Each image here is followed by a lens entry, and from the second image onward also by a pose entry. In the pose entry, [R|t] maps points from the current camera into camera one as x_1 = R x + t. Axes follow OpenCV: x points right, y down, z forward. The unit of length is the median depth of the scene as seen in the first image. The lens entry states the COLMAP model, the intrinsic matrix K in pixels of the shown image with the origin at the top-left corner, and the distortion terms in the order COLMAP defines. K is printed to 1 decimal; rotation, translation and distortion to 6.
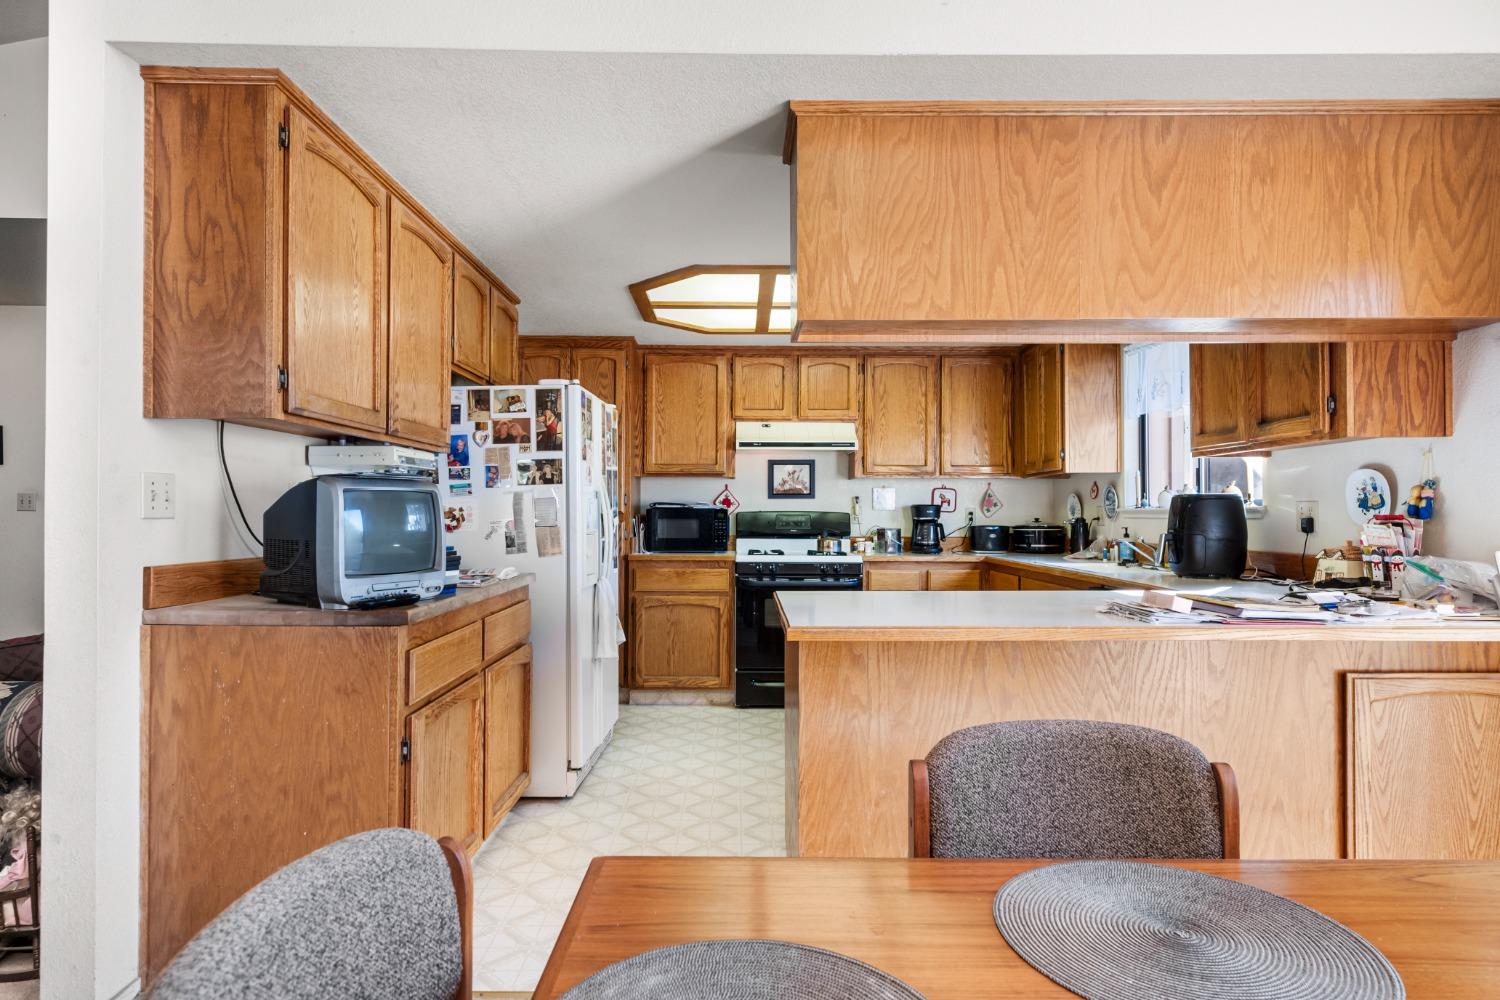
lens RADIAL K [[833.8, 0, 736.0], [0, 833.8, 504.0], [0, 0, 1]] dist [0.008638, -0.000076]
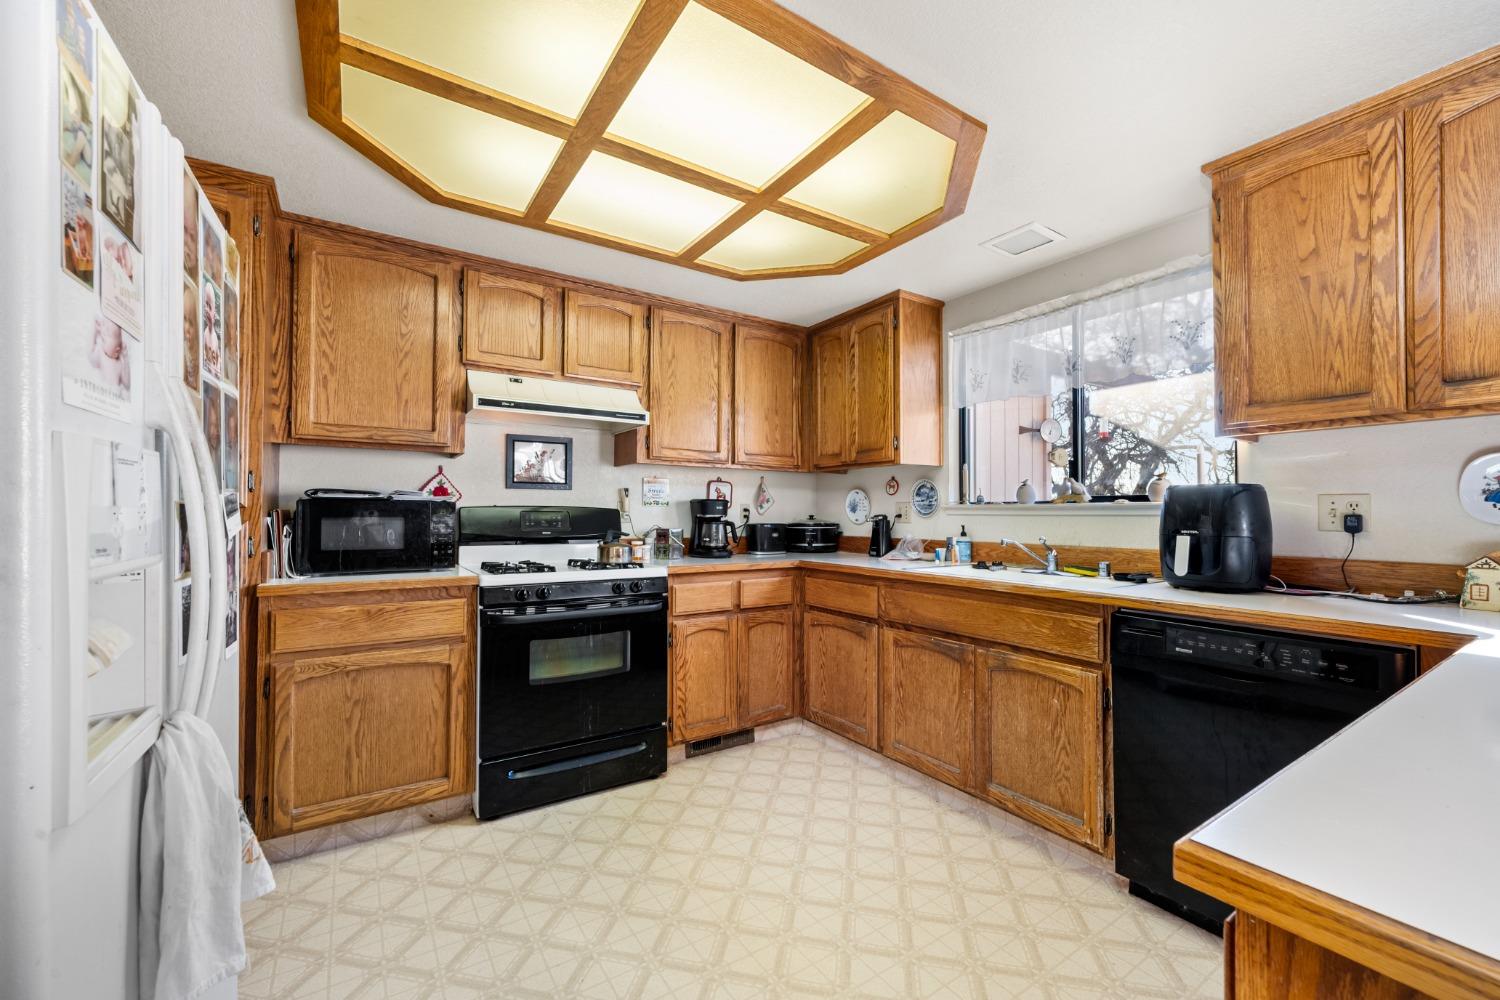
lens RADIAL K [[598.2, 0, 751.0], [0, 598.2, 506.7], [0, 0, 1]] dist [-0.005629, 0.001198]
pose [[0.831463, 0.005741, 0.555550, -0.110807], [-0.007508, 0.999971, 0.000904, 0.010911], [-0.555529, -0.004923, 0.831483, 0.718091]]
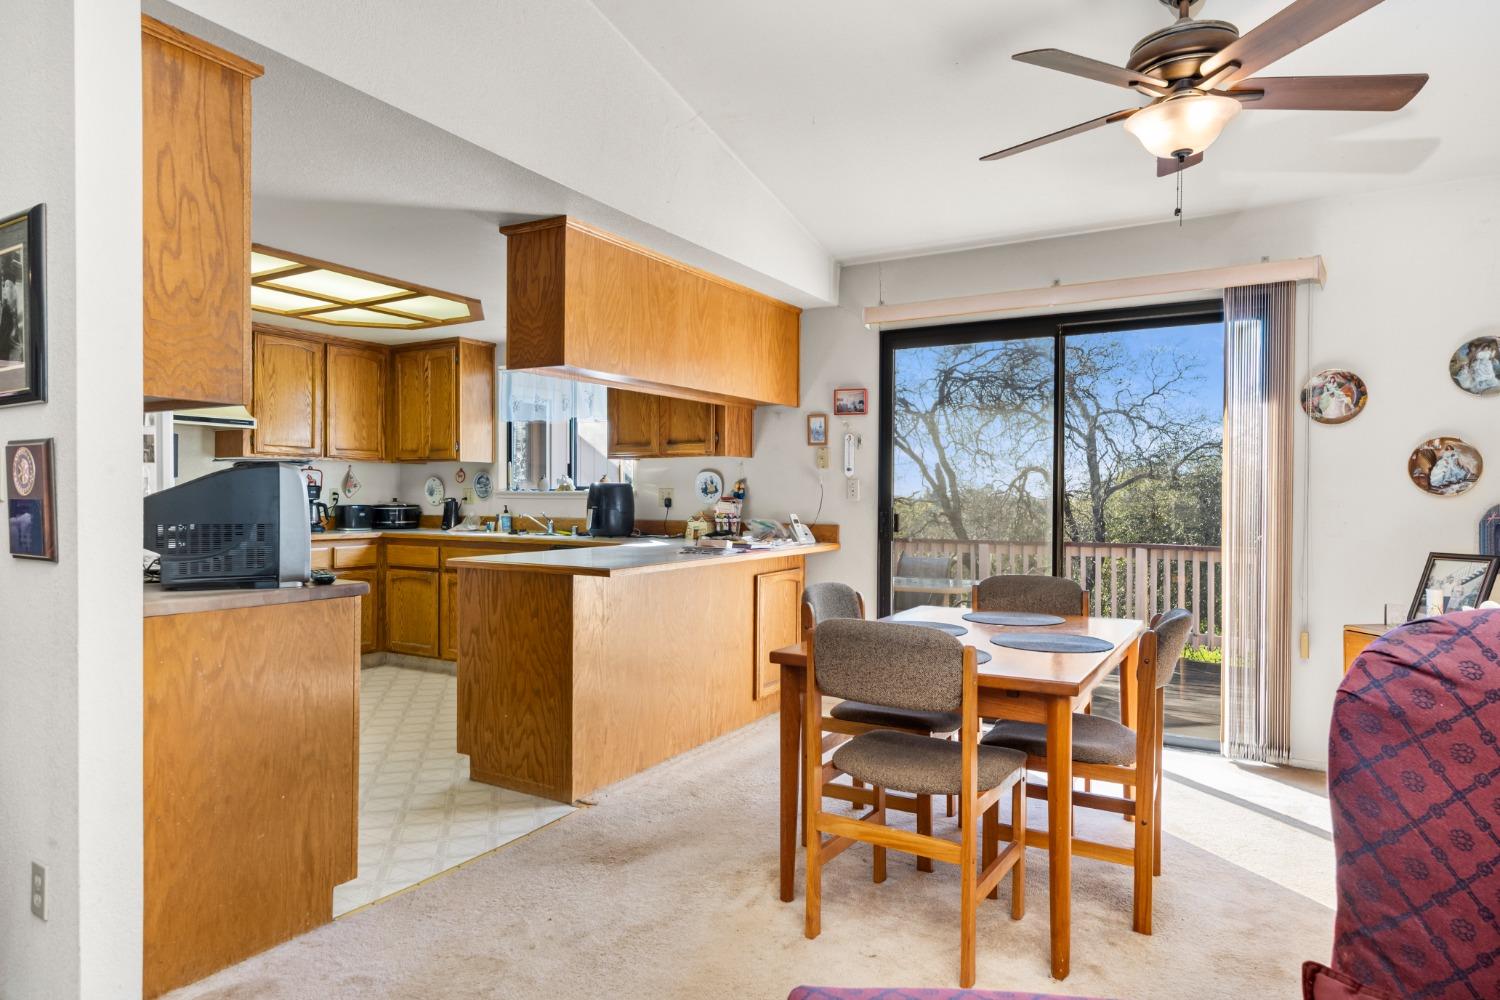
lens RADIAL K [[896.7, 0, 752.0], [0, 896.7, 500.7], [0, 0, 1]] dist [0.006023, 0.000797]
pose [[0.503512, -0.004355, 0.863977, -0.678892], [-0.015115, 0.999790, 0.013849, -0.005562], [-0.863856, -0.020032, 0.503340, -0.049457]]
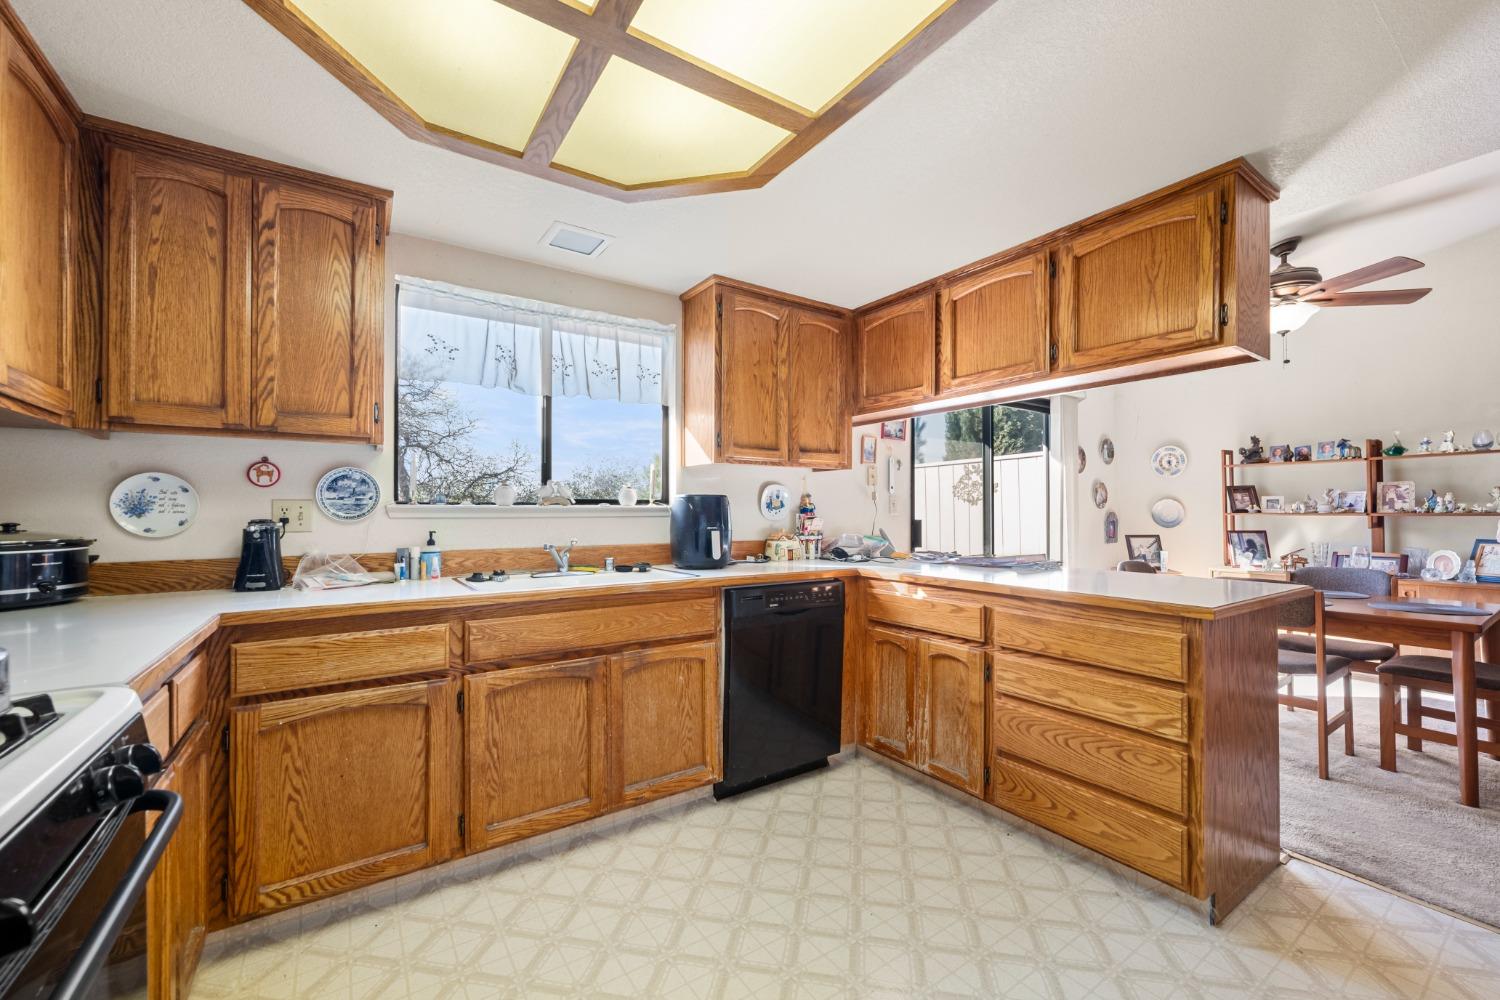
lens RADIAL K [[598.2, 0, 743.8], [0, 598.2, 511.6], [0, 0, 1]] dist [-0.005629, 0.001198]
pose [[-0.557122, -0.000095, 0.830431, -0.137895], [-0.009785, 0.999931, -0.006450, 0.014278], [-0.830373, -0.011719, -0.557084, 1.305570]]
